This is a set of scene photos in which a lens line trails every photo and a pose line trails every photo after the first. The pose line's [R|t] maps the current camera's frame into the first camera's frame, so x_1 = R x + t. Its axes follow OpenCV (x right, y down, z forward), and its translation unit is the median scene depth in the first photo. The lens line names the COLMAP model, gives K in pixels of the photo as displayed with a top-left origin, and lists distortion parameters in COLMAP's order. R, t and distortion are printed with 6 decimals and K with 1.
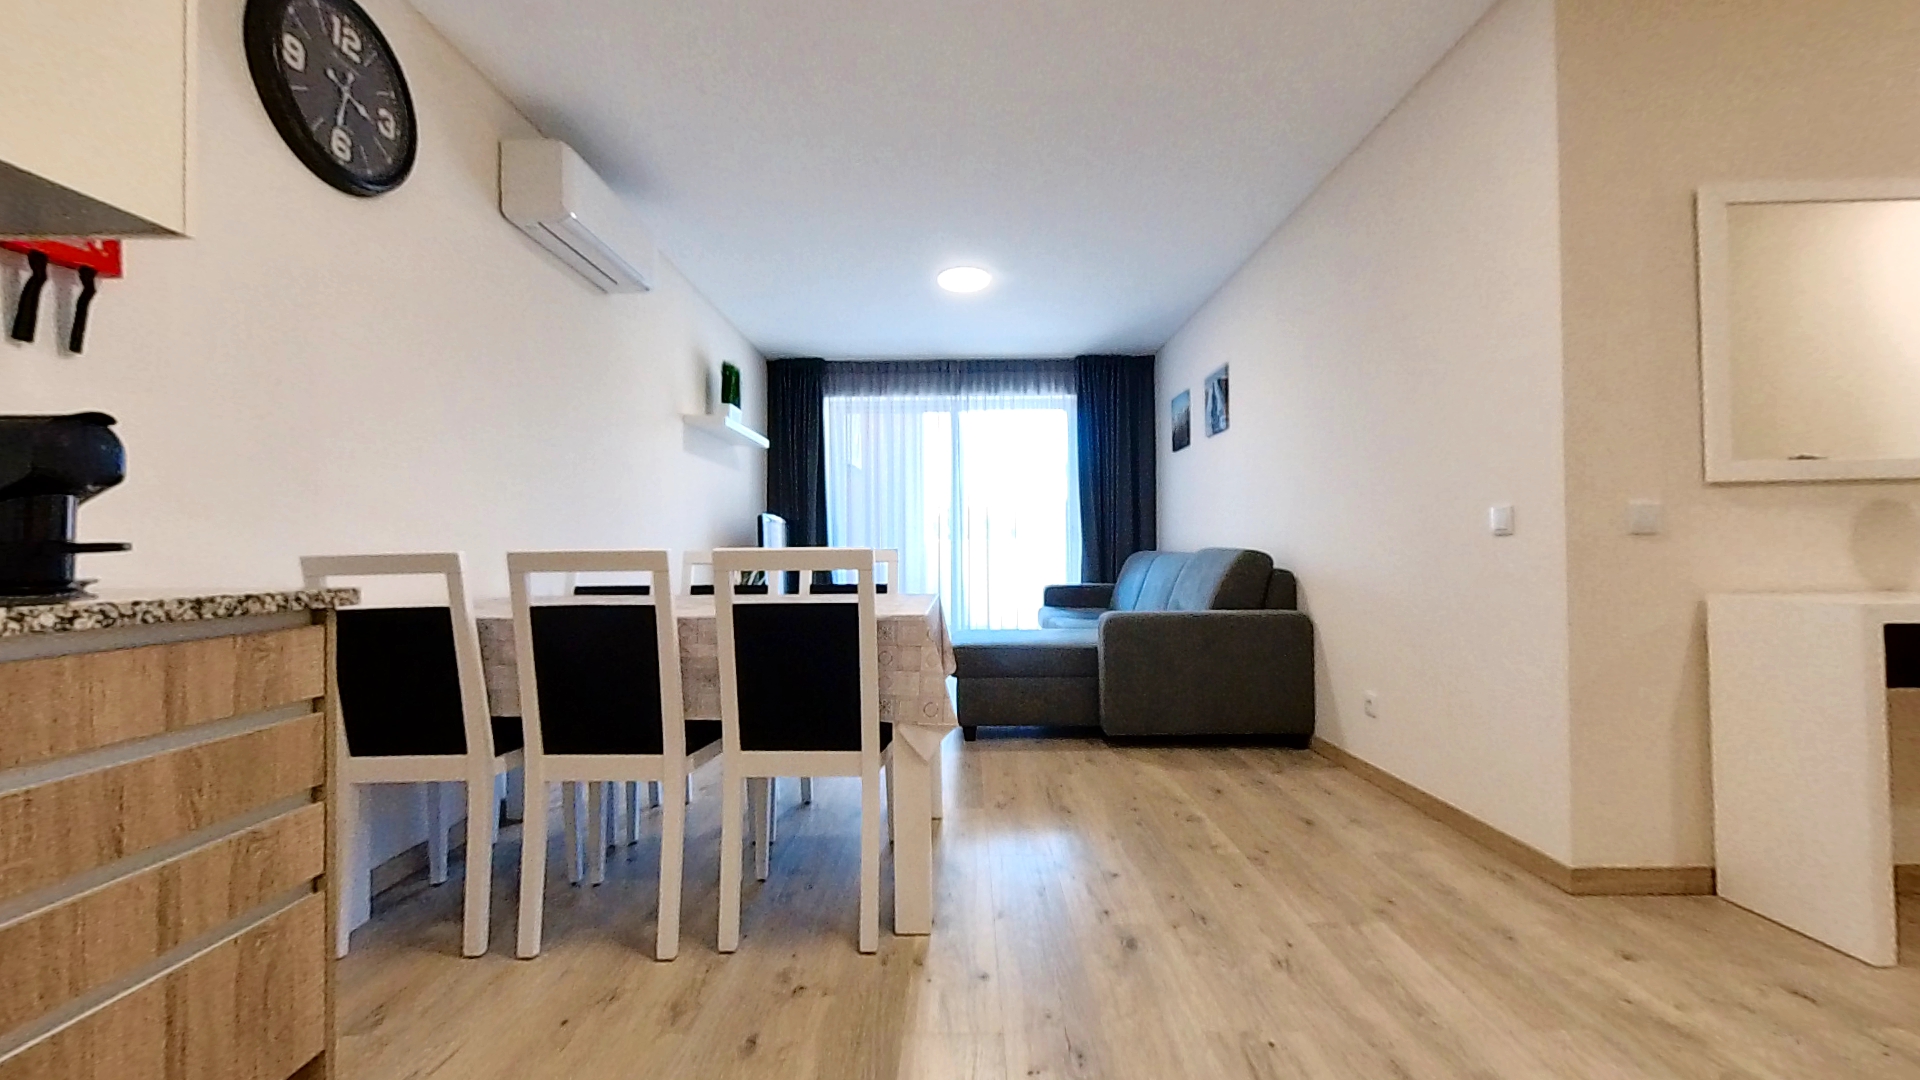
lens RADIAL K [[768.0, 0, 961.2], [0, 768.0, 541.2], [0, 0, 1]] dist [-0.005528, 0.001197]
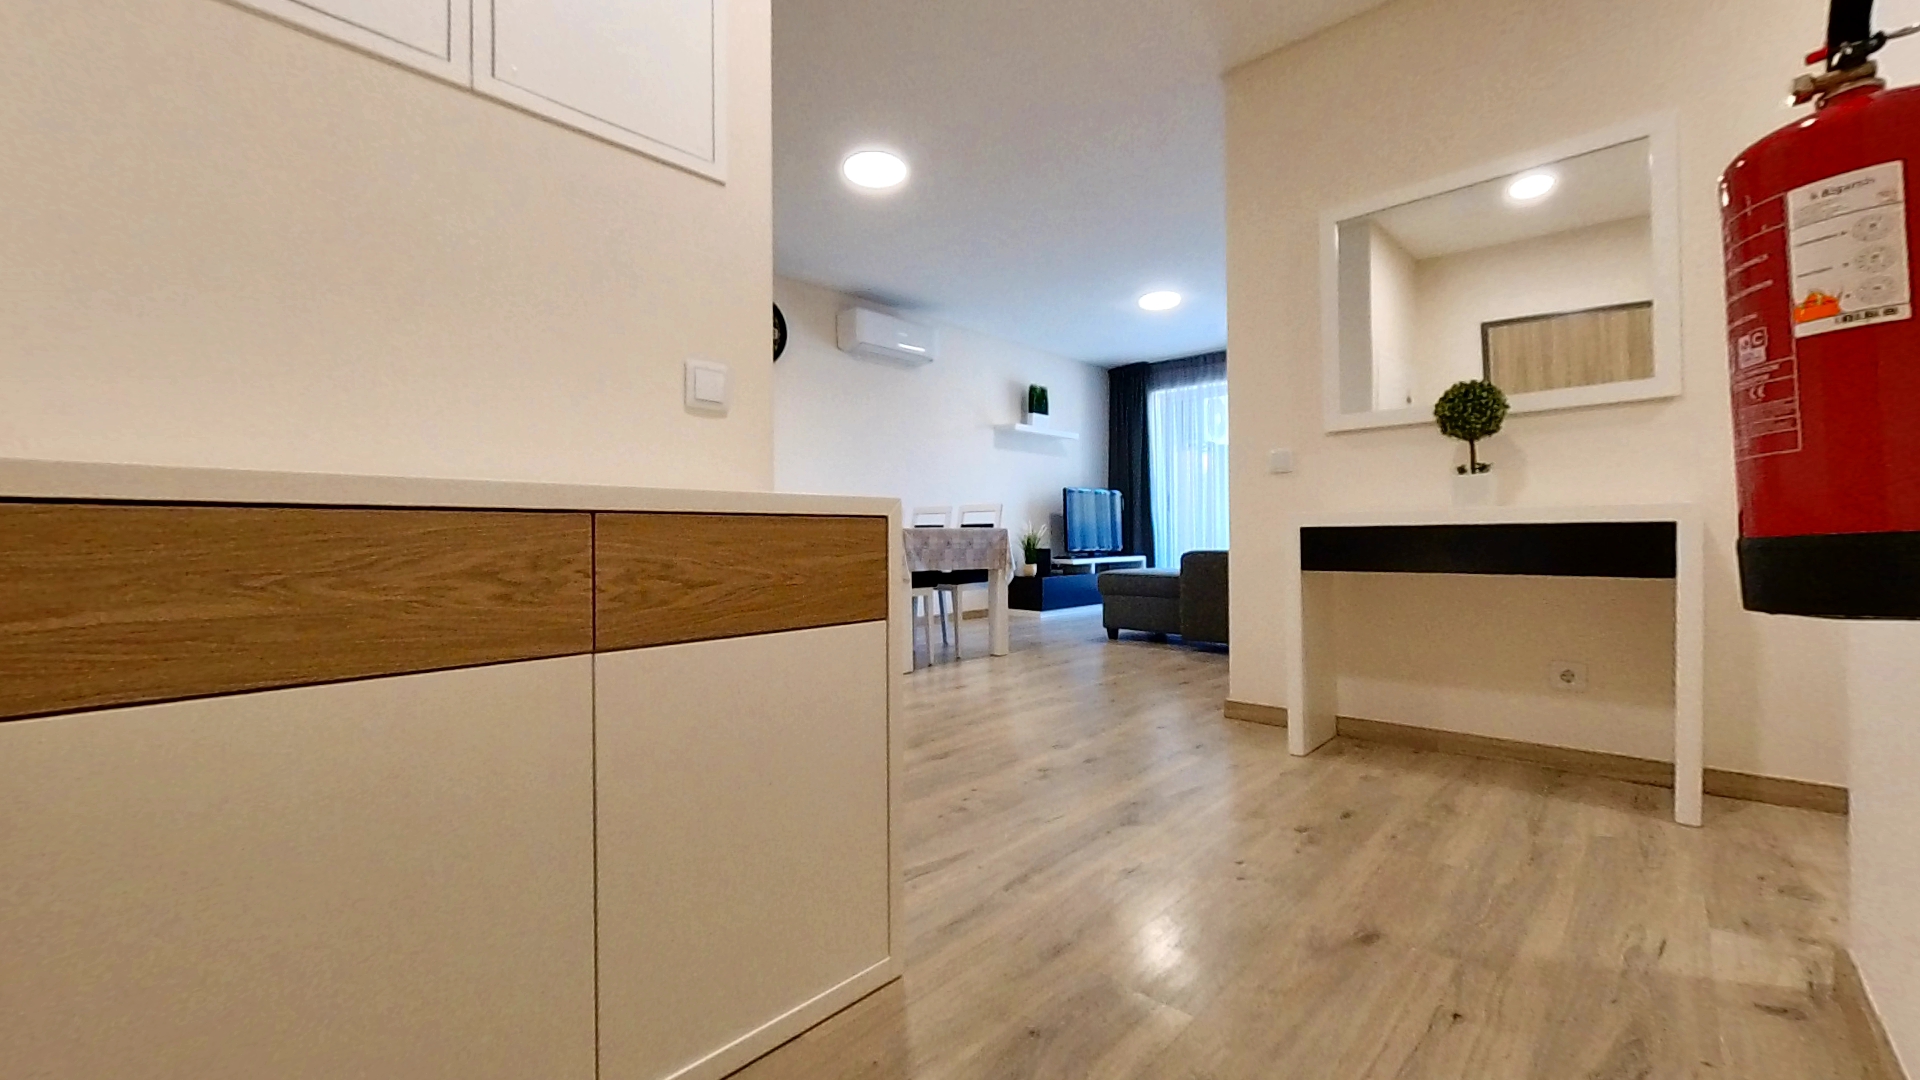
lens RADIAL K [[768.0, 0, 958.6], [0, 768.0, 536.1], [0, 0, 1]] dist [-0.005528, 0.001197]
pose [[0.733895, 0.001544, -0.679261, 1.439130], [0.011891, 0.999815, 0.015121, 0.080737], [0.679159, -0.019174, 0.733741, -0.446036]]
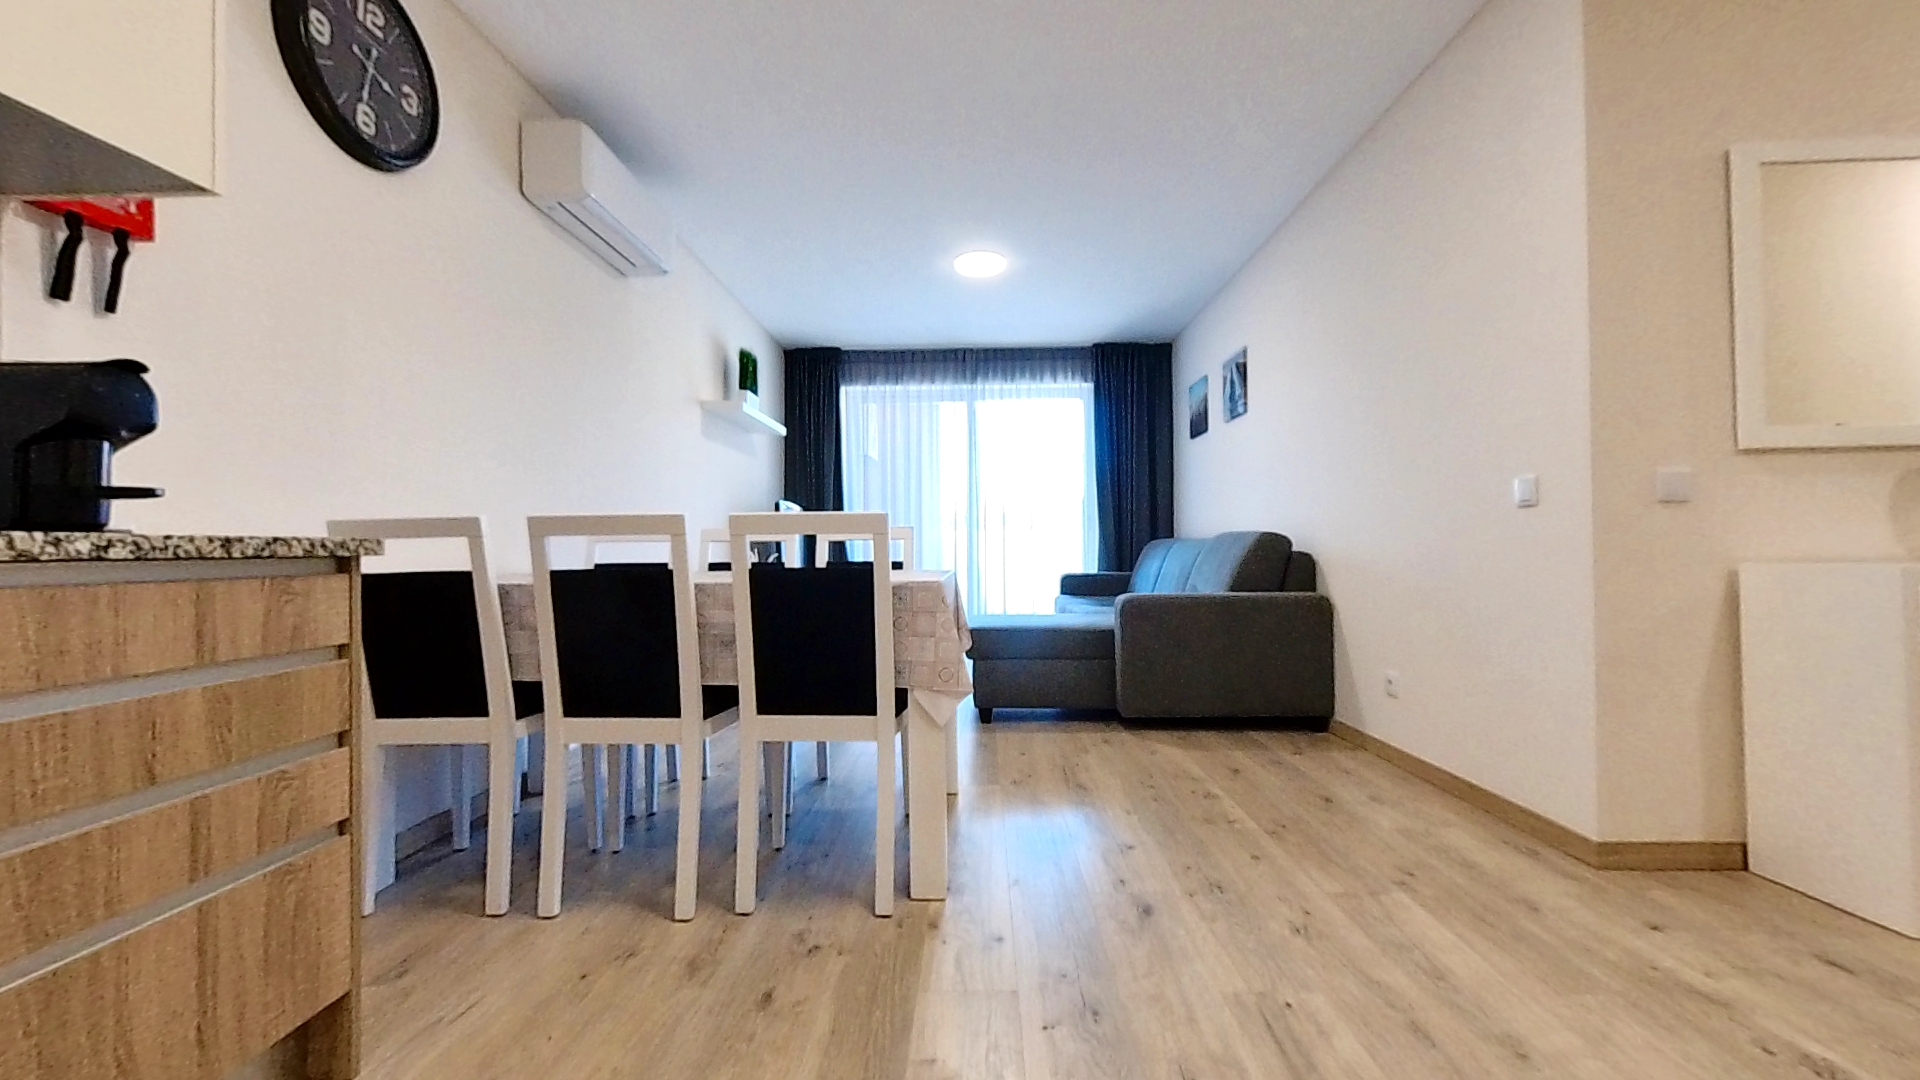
lens RADIAL K [[768.0, 0, 961.0], [0, 768.0, 541.2], [0, 0, 1]] dist [-0.005528, 0.001197]
pose [[0.999757, -0.000197, -0.022062, 0.001910], [0.000257, 0.999996, 0.002724, 0.038332], [0.022061, -0.002729, 0.999753, 0.000372]]
